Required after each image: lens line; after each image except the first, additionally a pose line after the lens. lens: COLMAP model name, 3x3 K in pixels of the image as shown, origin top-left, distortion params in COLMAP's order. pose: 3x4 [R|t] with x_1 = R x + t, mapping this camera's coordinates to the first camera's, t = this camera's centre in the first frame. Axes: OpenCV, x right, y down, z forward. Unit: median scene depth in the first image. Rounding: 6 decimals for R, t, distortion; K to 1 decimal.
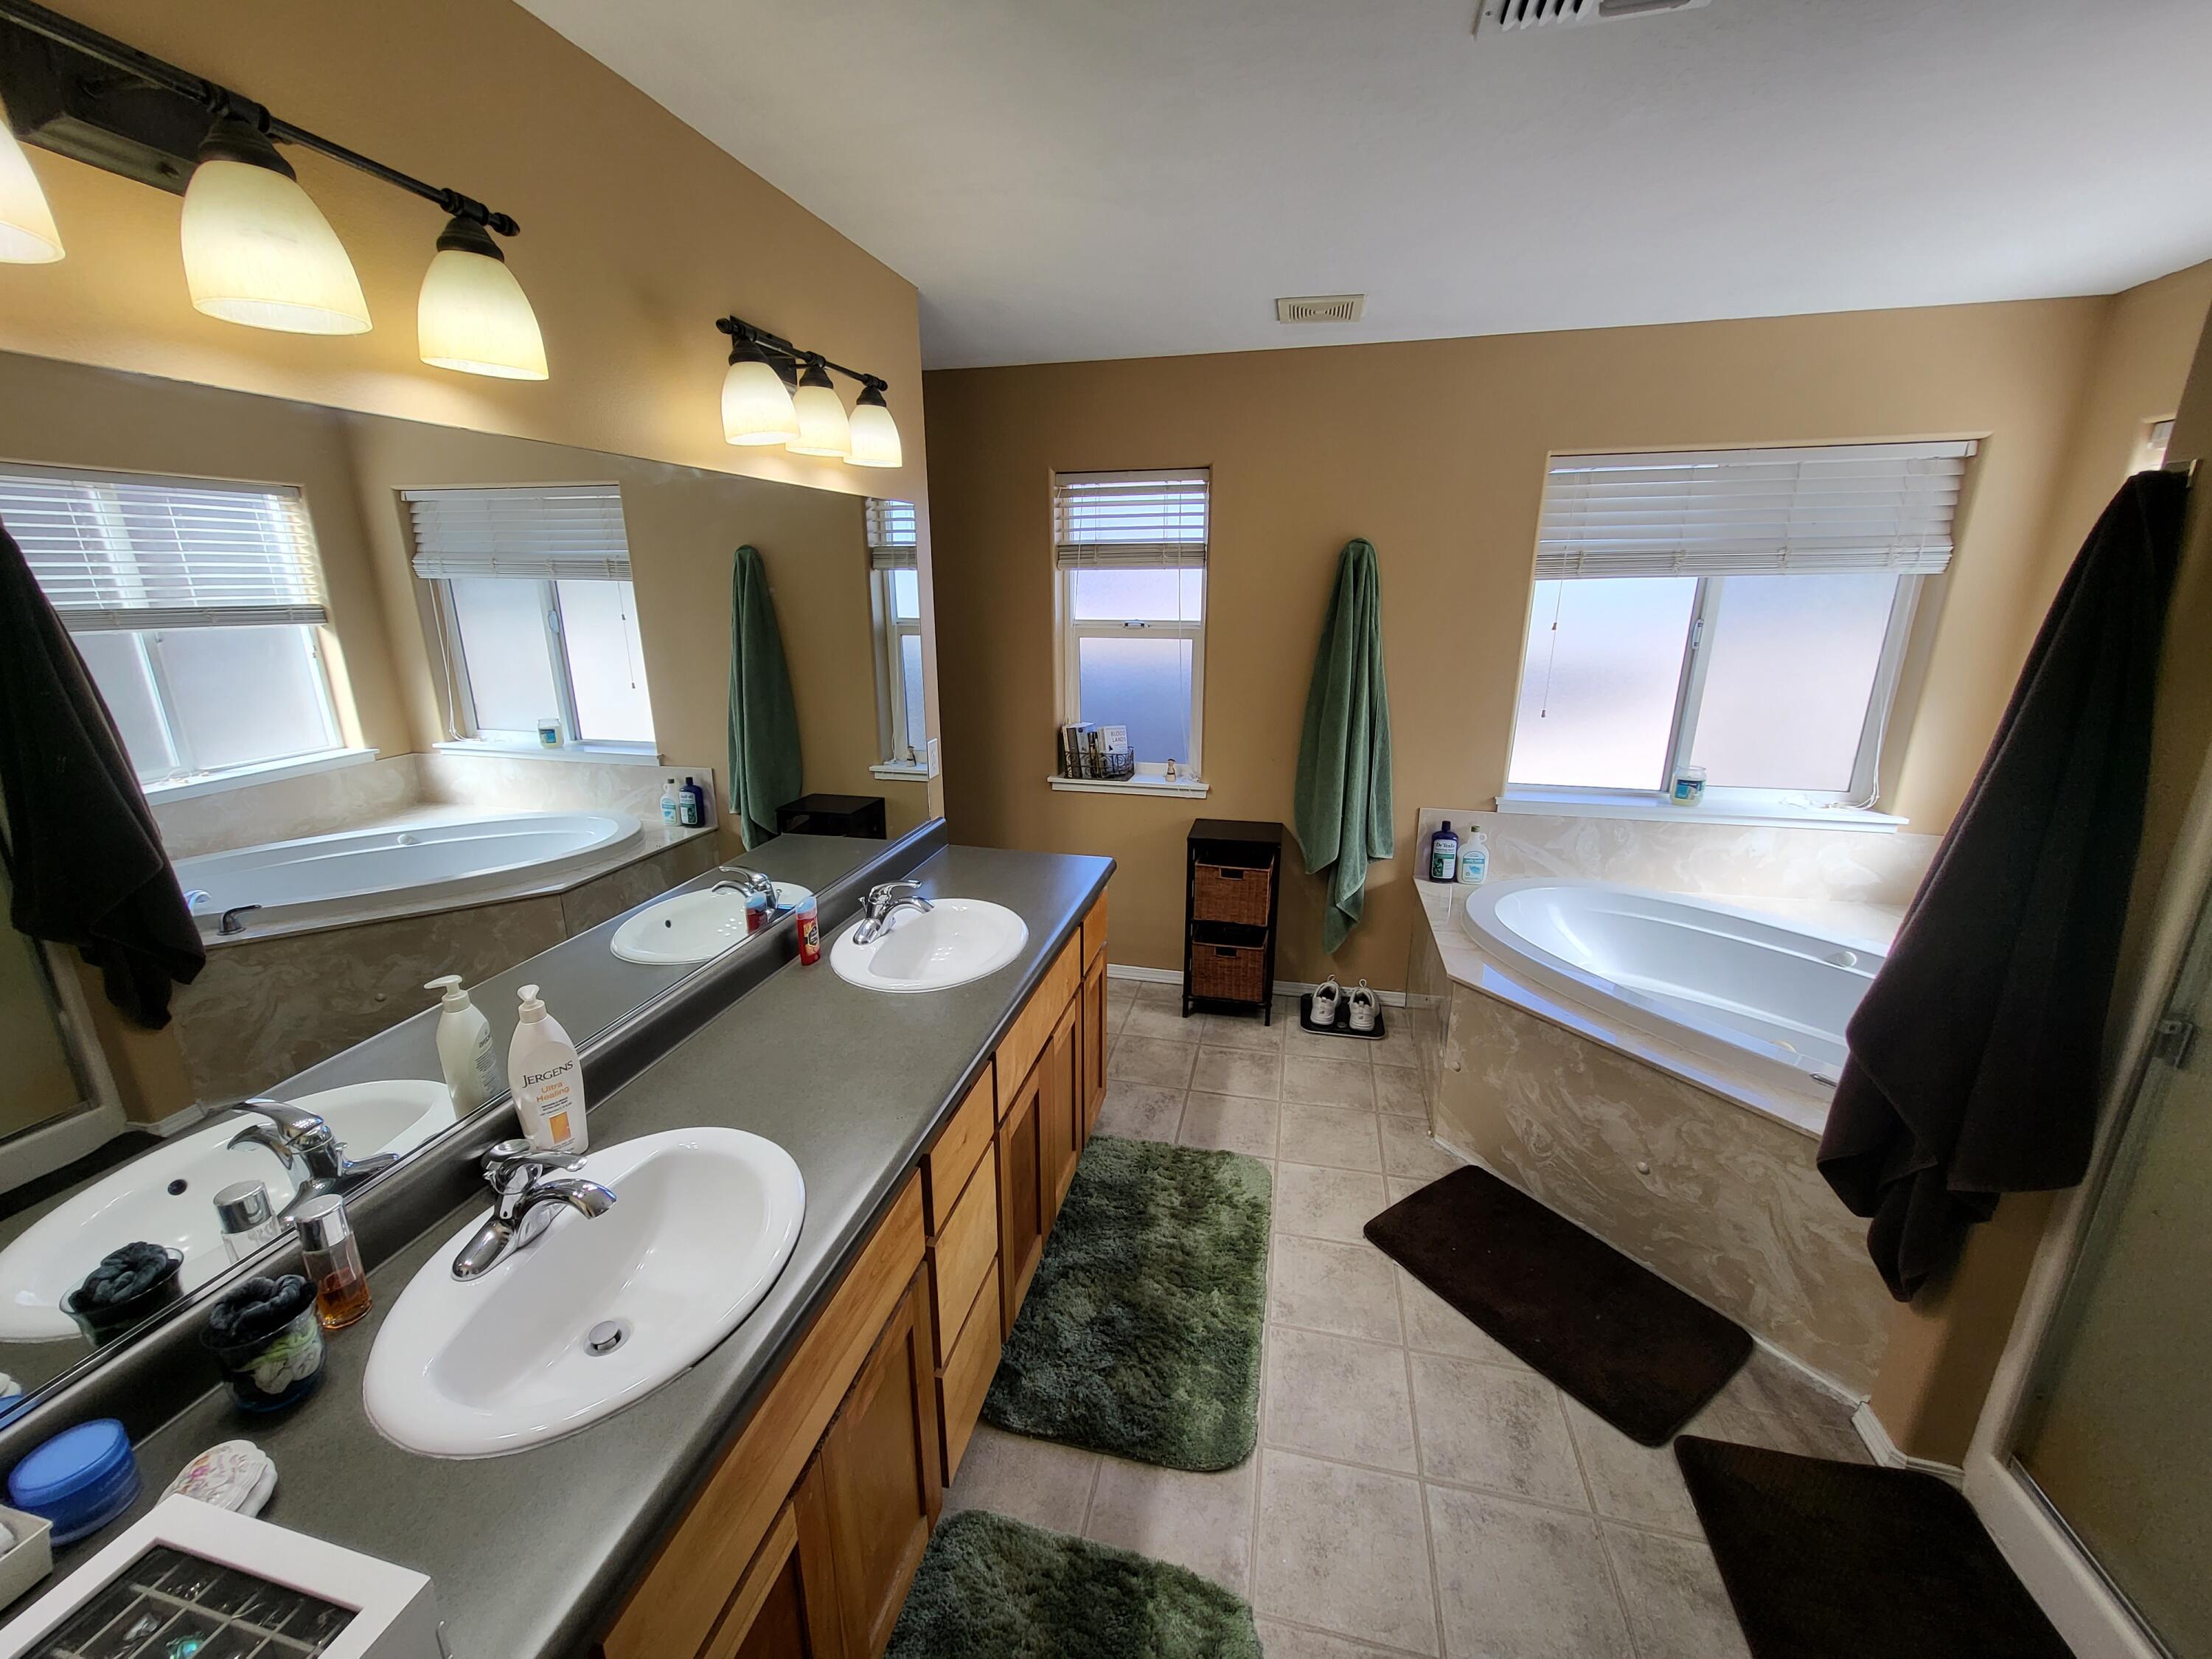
lens RADIAL K [[878.1, 0, 1085.8], [0, 878.1, 828.7], [0, 0, 1]] dist [0.003692, -0.001782]
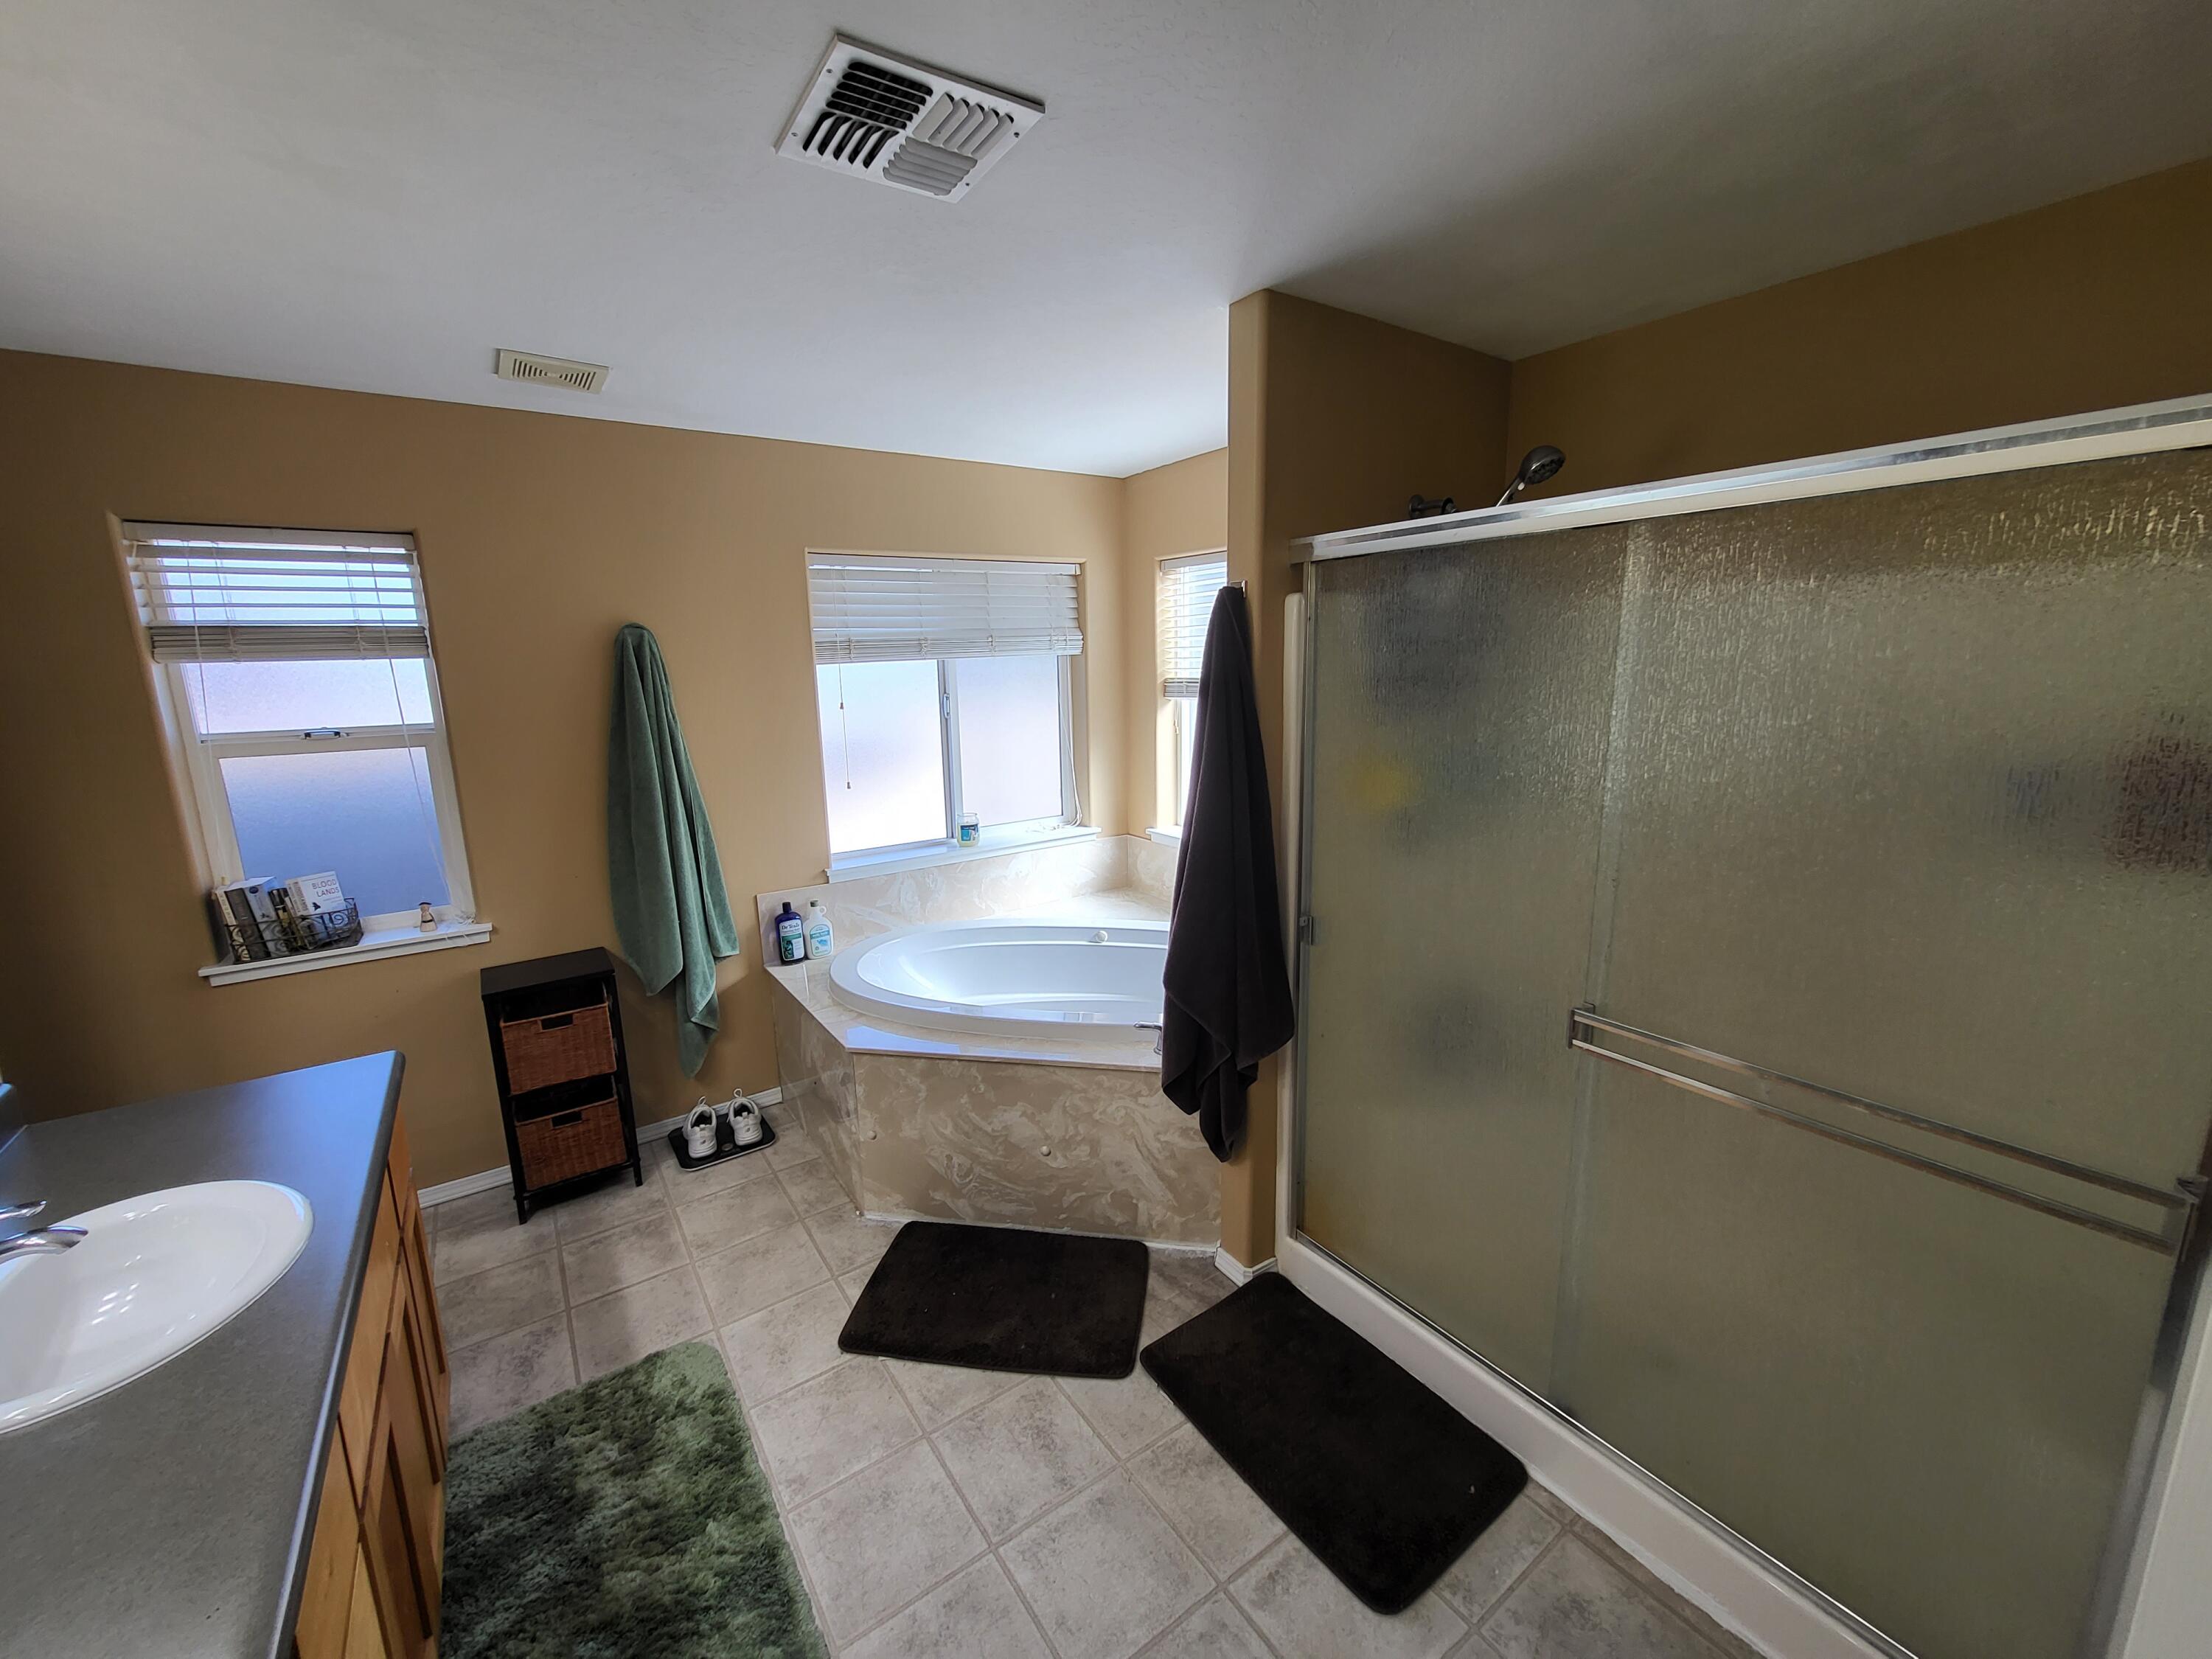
lens RADIAL K [[878.1, 0, 1099.6], [0, 878.1, 826.8], [0, 0, 1]] dist [0.003692, -0.001782]
pose [[0.660923, -0.153744, 0.734536, -0.085051], [0.225609, 0.974218, 0.000912, -0.014959], [-0.715738, 0.165115, 0.678569, 0.066439]]
